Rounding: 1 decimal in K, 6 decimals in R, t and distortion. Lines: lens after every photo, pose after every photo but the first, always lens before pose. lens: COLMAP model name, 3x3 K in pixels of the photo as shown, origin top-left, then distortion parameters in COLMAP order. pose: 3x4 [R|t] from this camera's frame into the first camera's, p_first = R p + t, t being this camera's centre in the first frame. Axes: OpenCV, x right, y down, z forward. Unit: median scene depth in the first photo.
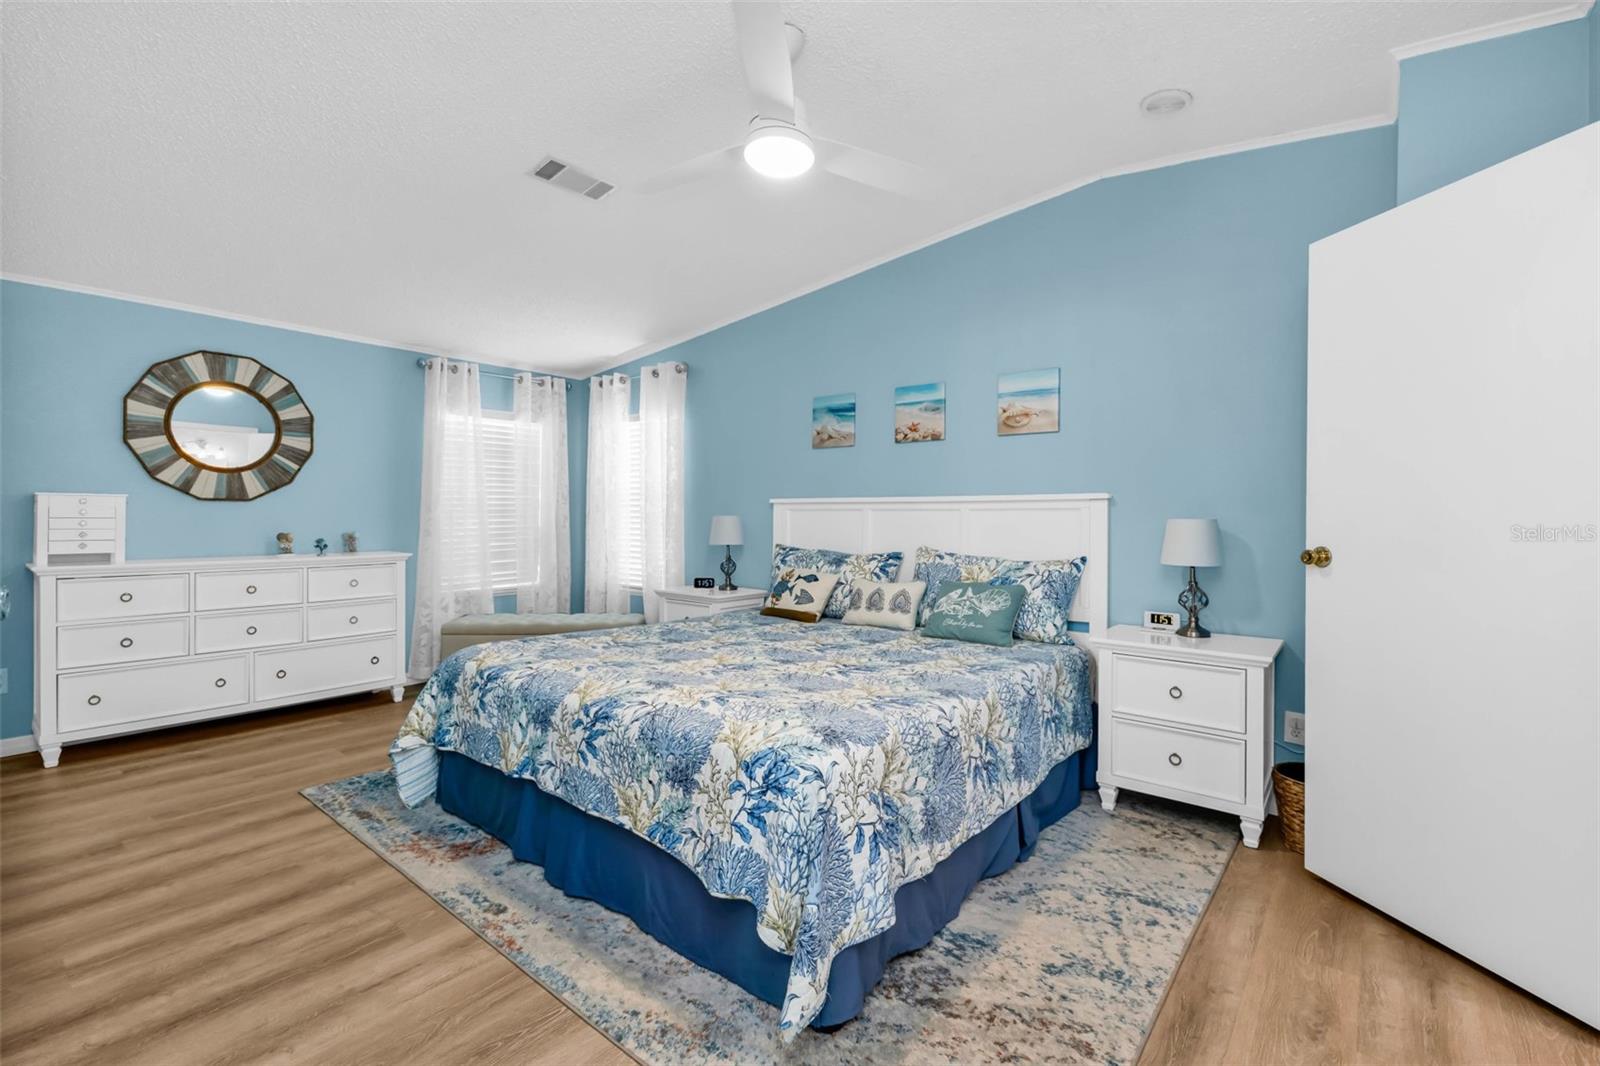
lens RADIAL K [[699.4, 0, 798.3], [0, 699.4, 521.2], [0, 0, 1]] dist [0.016618, -0.005309]
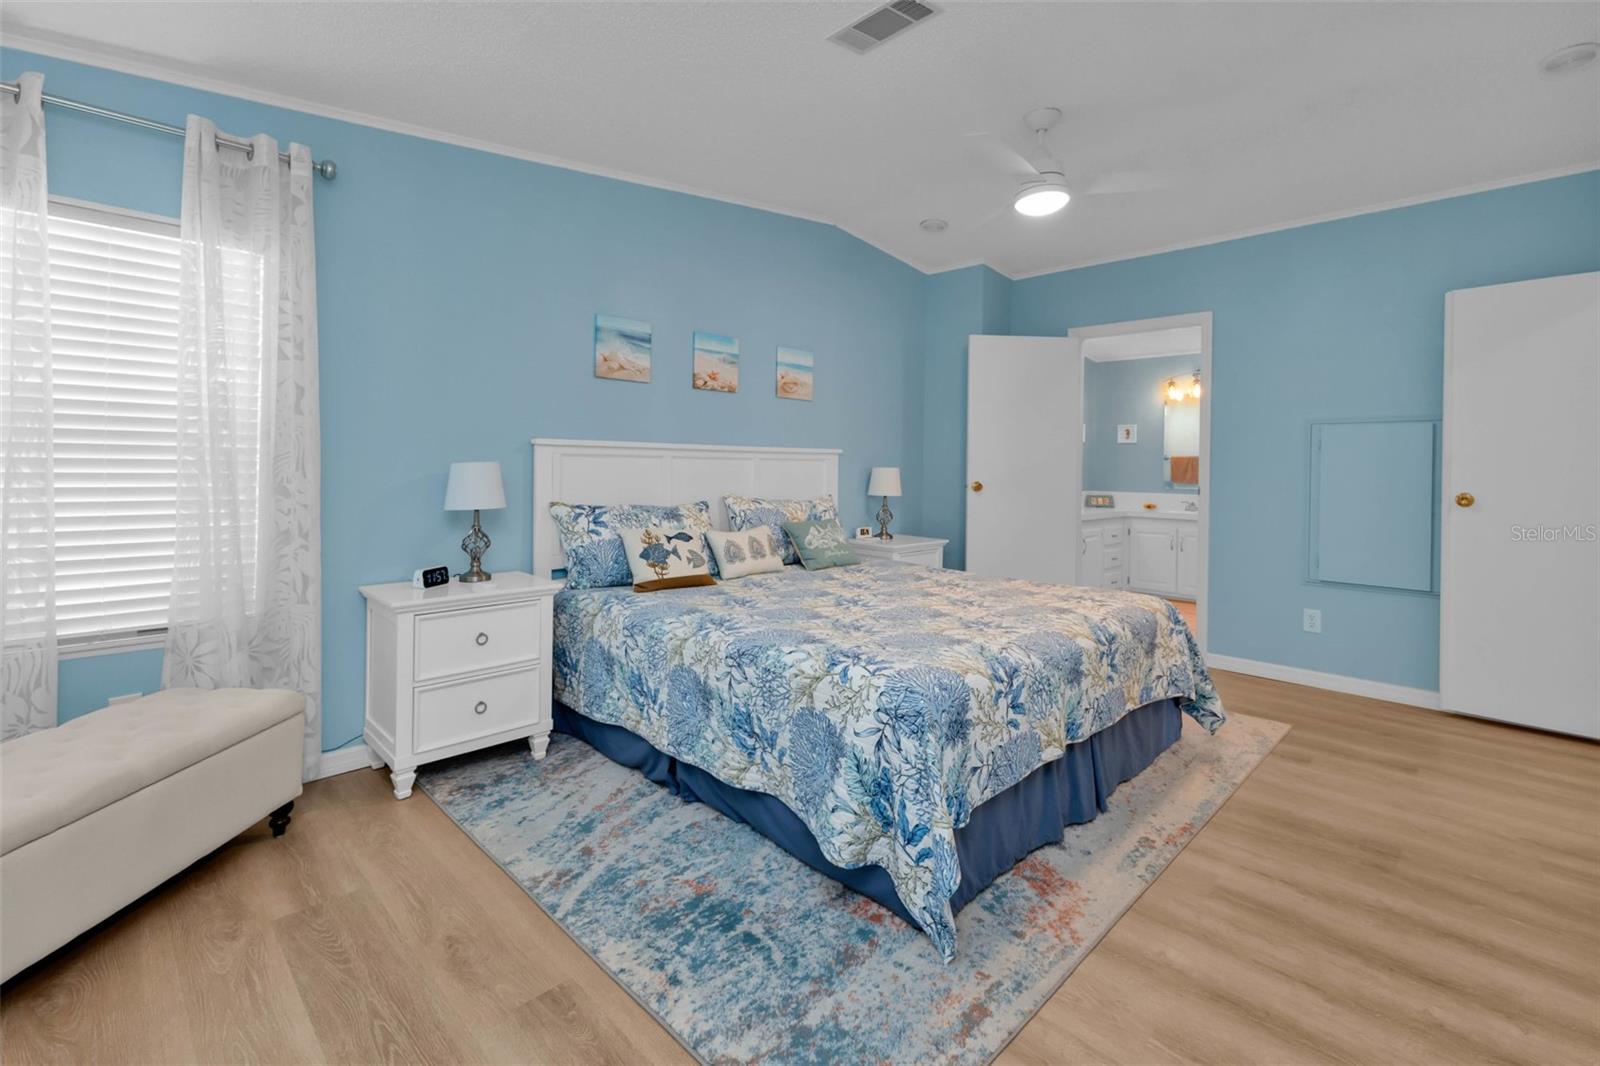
lens RADIAL K [[699.4, 0, 813.6], [0, 699.4, 484.2], [0, 0, 1]] dist [0.016618, -0.005309]
pose [[0.094932, -0.028213, 0.995084, -0.843405], [-0.005900, 0.999565, 0.028903, -0.009438], [-0.995466, -0.008615, 0.094724, 0.779625]]
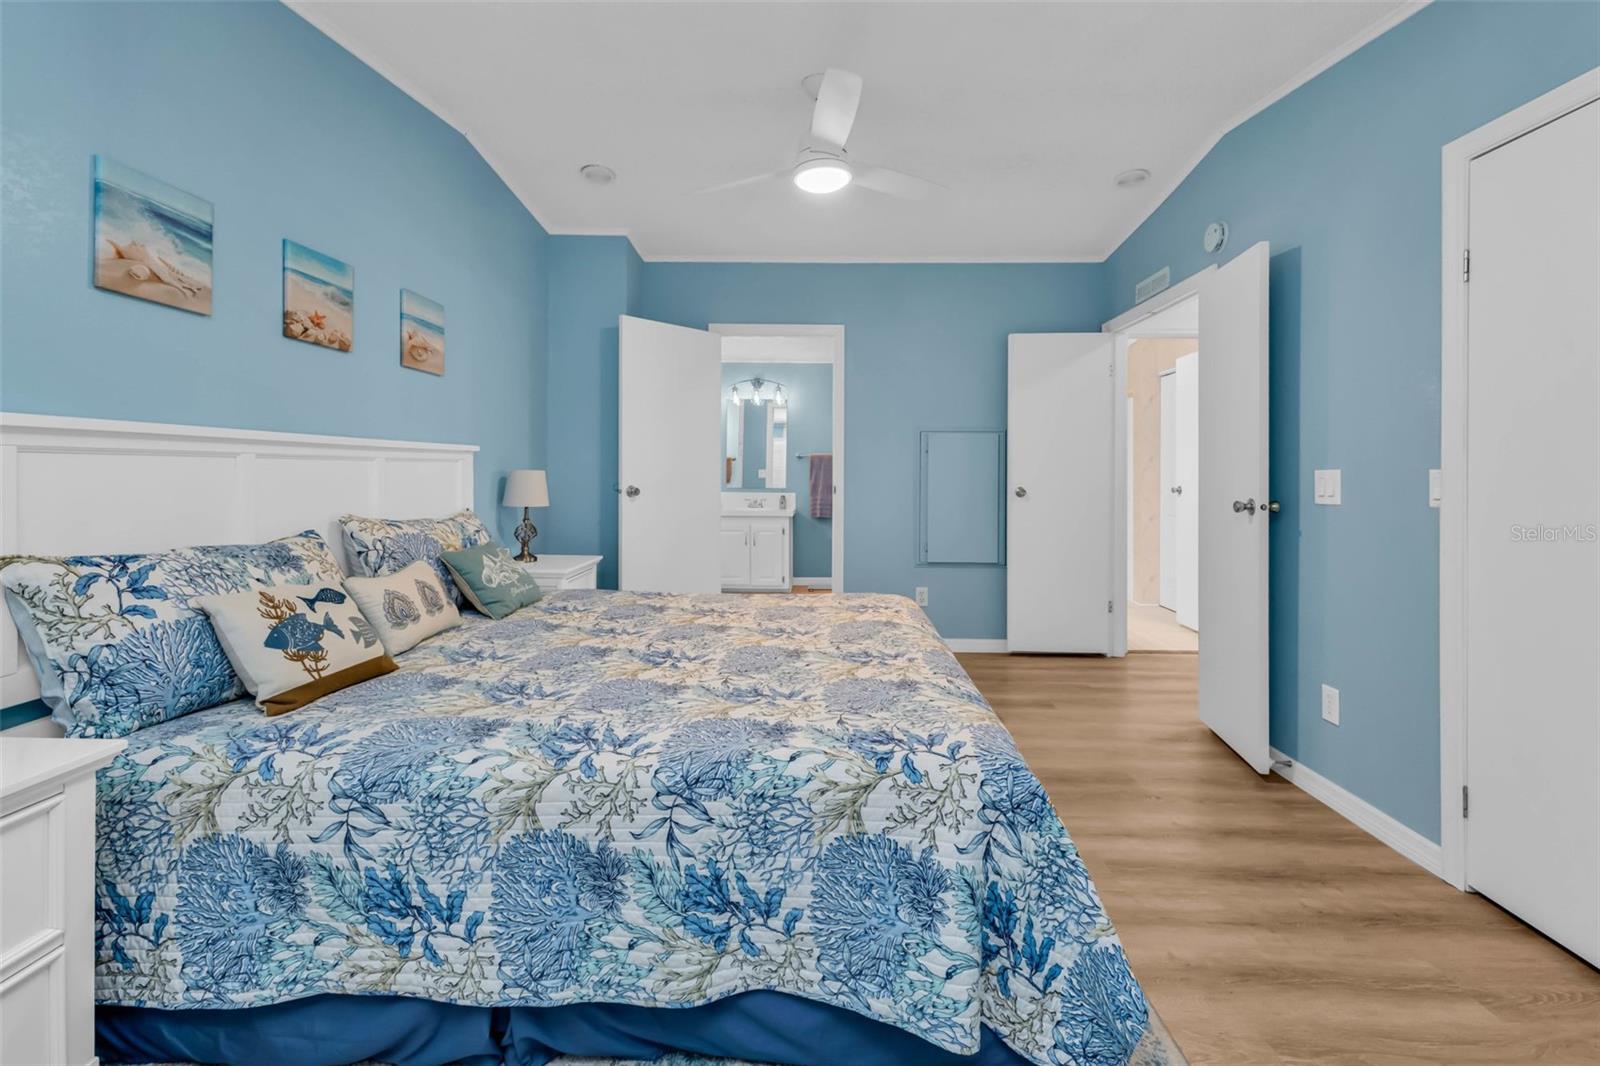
lens RADIAL K [[699.4, 0, 800.7], [0, 699.4, 481.1], [0, 0, 1]] dist [0.016618, -0.005309]
pose [[-0.607501, -0.020474, 0.794055, -0.585562], [-0.004881, 0.999745, 0.022043, -0.011483], [-0.794304, 0.009515, -0.607446, 1.064745]]
